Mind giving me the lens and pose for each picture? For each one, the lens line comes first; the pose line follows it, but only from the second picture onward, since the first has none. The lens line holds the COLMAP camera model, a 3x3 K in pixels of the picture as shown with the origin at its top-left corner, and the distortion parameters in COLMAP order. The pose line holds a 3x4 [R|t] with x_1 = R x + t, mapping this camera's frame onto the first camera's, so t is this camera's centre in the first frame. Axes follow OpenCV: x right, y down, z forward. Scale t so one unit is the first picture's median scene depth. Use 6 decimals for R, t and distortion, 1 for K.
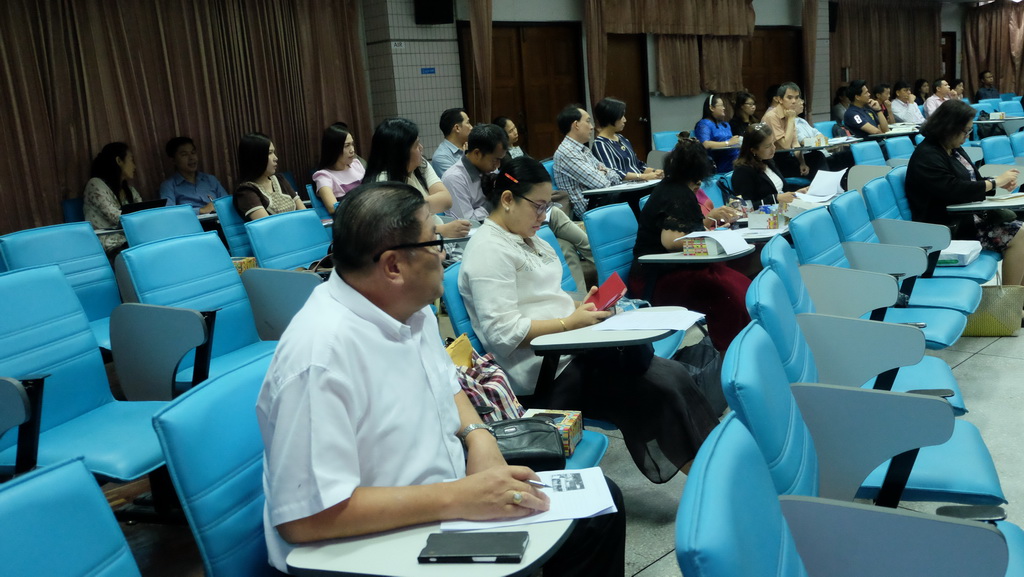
lens RADIAL K [[997.4, 0, 512.0], [0, 997.4, 288.5], [0, 0, 1]] dist [0.000116, -0.003563]
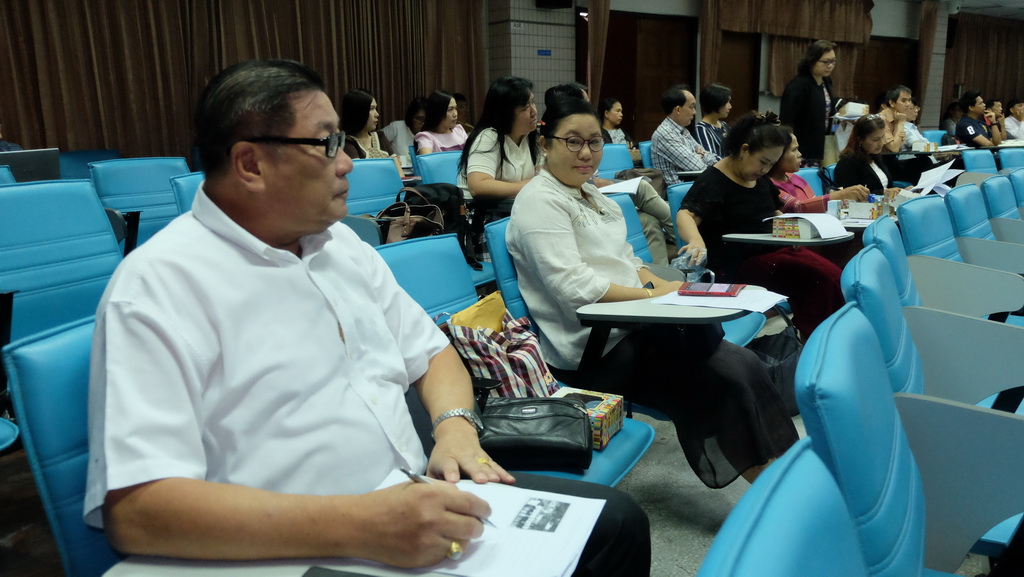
lens RADIAL K [[838.1, 0, 512.0], [0, 838.1, 288.5], [0, 0, 1]] dist [-0.014496, 0.016478]
pose [[0.986231, 0.092810, -0.136875, 0.045579], [-0.090032, 0.995590, 0.026365, 0.015918], [0.138719, -0.013679, 0.990237, 0.203809]]
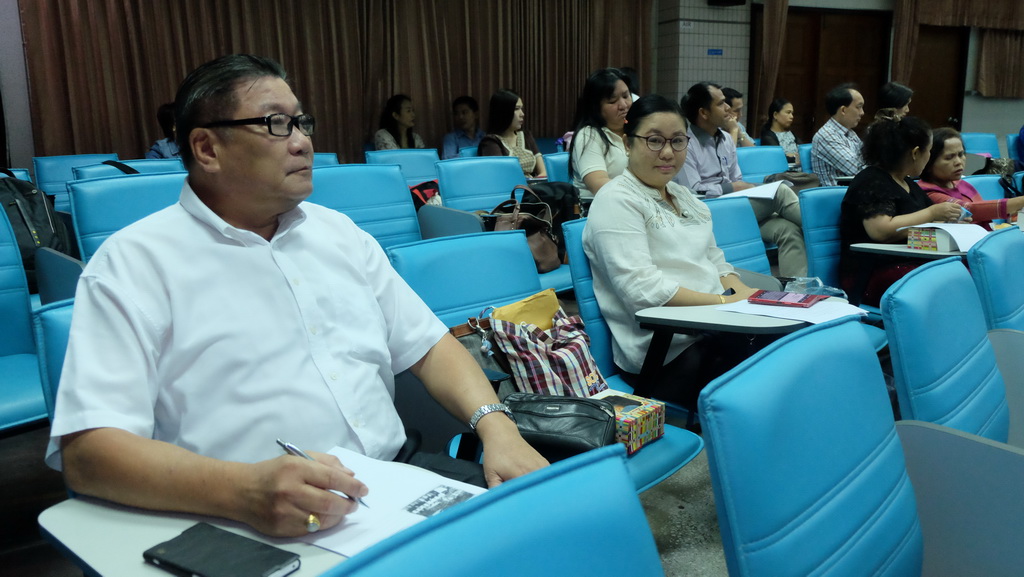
lens RADIAL K [[838.1, 0, 512.0], [0, 838.1, 288.5], [0, 0, 1]] dist [-0.014496, 0.016478]
pose [[0.916988, 0.142749, -0.372500, 0.137005], [-0.133306, 0.989755, 0.051134, 0.008771], [0.375983, 0.002767, 0.926623, 0.226408]]
